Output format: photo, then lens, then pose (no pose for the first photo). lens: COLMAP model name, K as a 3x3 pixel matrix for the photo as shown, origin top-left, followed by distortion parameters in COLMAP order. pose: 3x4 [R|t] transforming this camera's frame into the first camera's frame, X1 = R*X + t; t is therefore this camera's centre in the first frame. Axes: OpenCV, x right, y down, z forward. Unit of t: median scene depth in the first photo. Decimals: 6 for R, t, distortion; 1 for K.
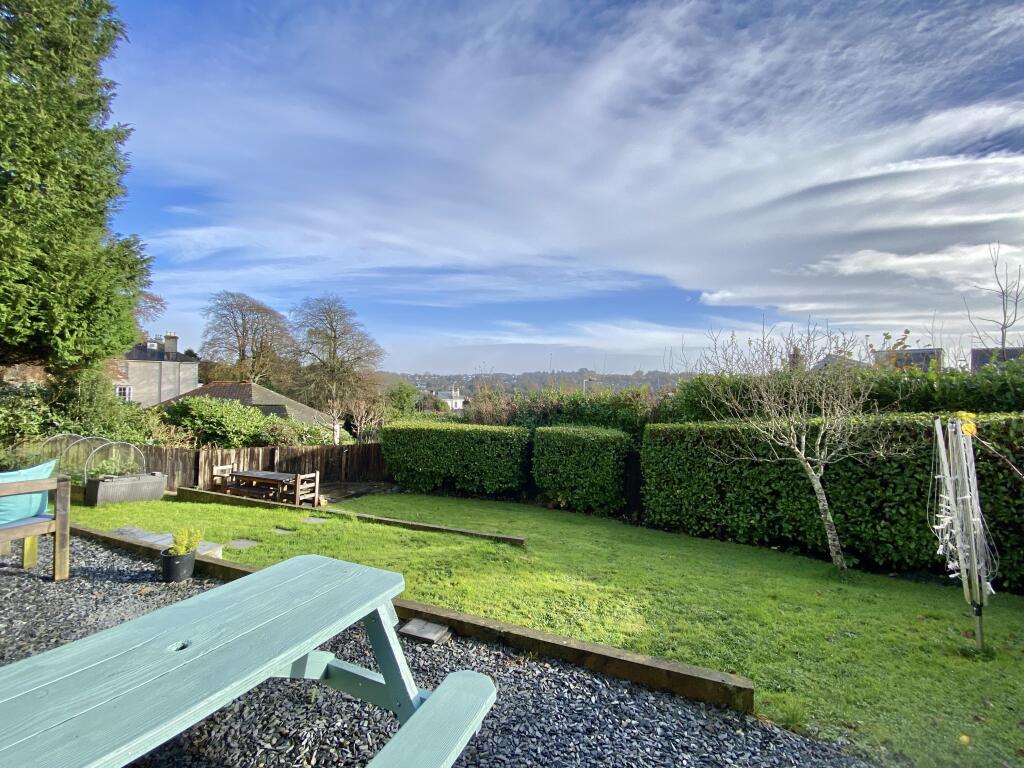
lens RADIAL K [[413.6, 0, 512.0], [0, 413.6, 384.0], [0, 0, 1]] dist [0.051933, -0.027782]
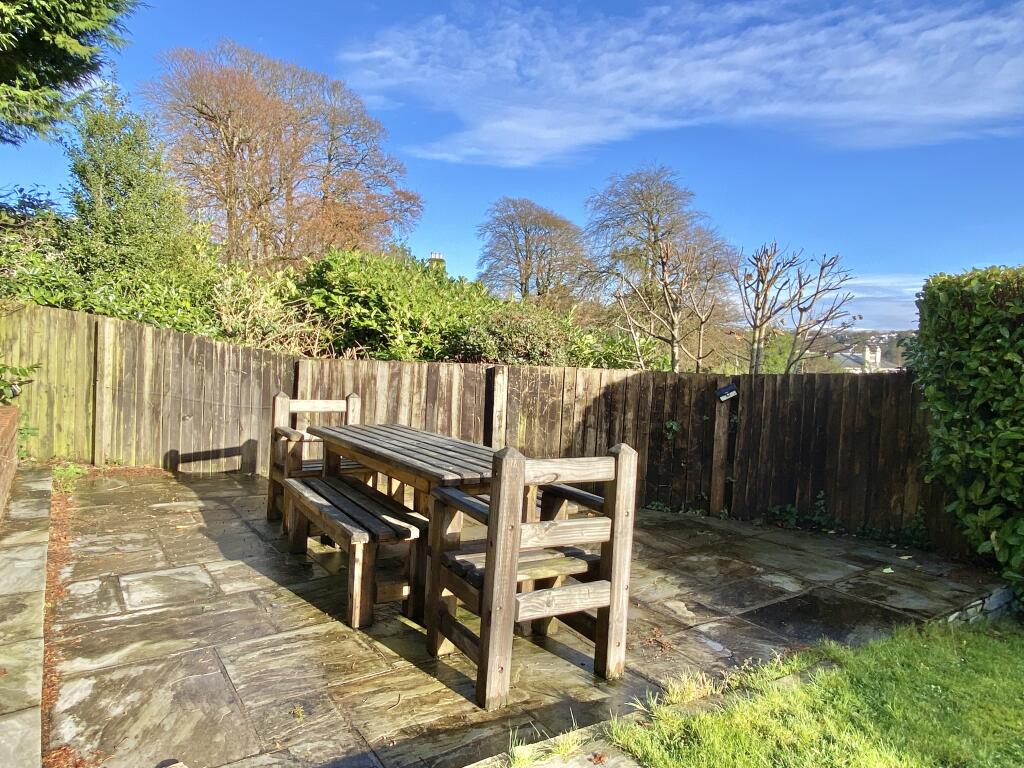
lens RADIAL K [[644.9, 0, 512.0], [0, 644.9, 384.0], [0, 0, 1]] dist [0.020209, 0.000038]
pose [[0.821192, 0.035229, -0.569564, -0.356285], [-0.009218, 0.998781, 0.048487, 0.169576], [0.570578, -0.034567, 0.820516, 0.762119]]
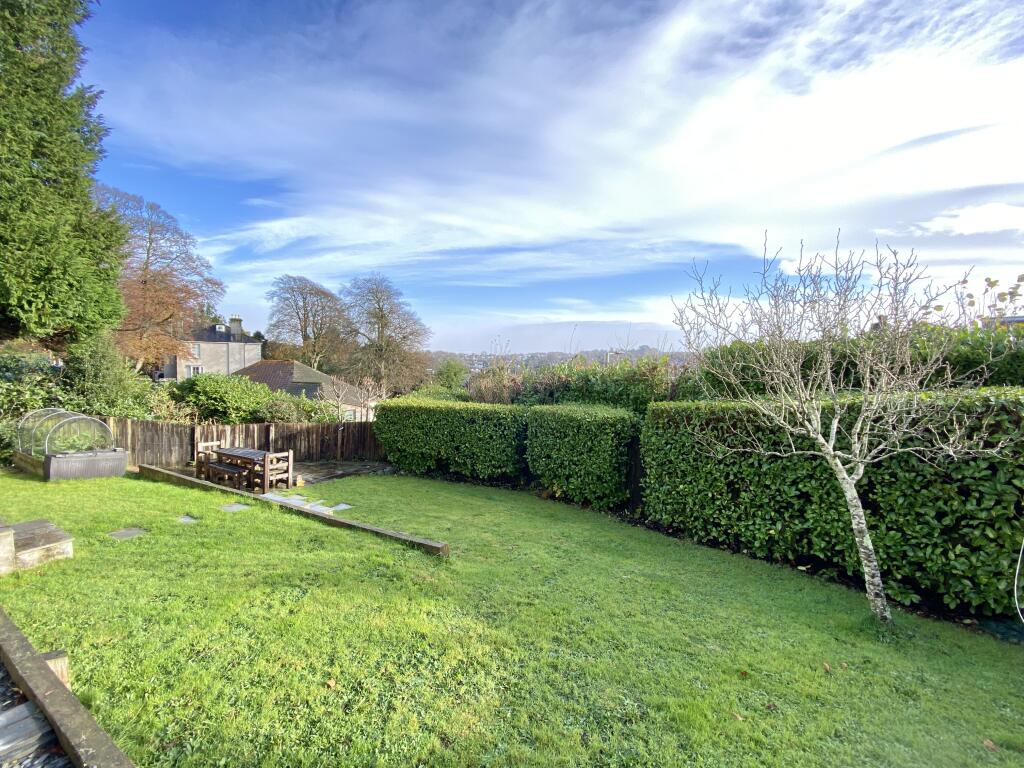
lens RADIAL K [[413.6, 0, 512.0], [0, 413.6, 384.0], [0, 0, 1]] dist [0.051933, -0.027782]
pose [[0.989810, 0.000304, -0.142394, 0.156701], [0.006804, 0.998754, 0.049429, 0.016430], [0.142232, -0.049895, 0.988575, 0.145326]]
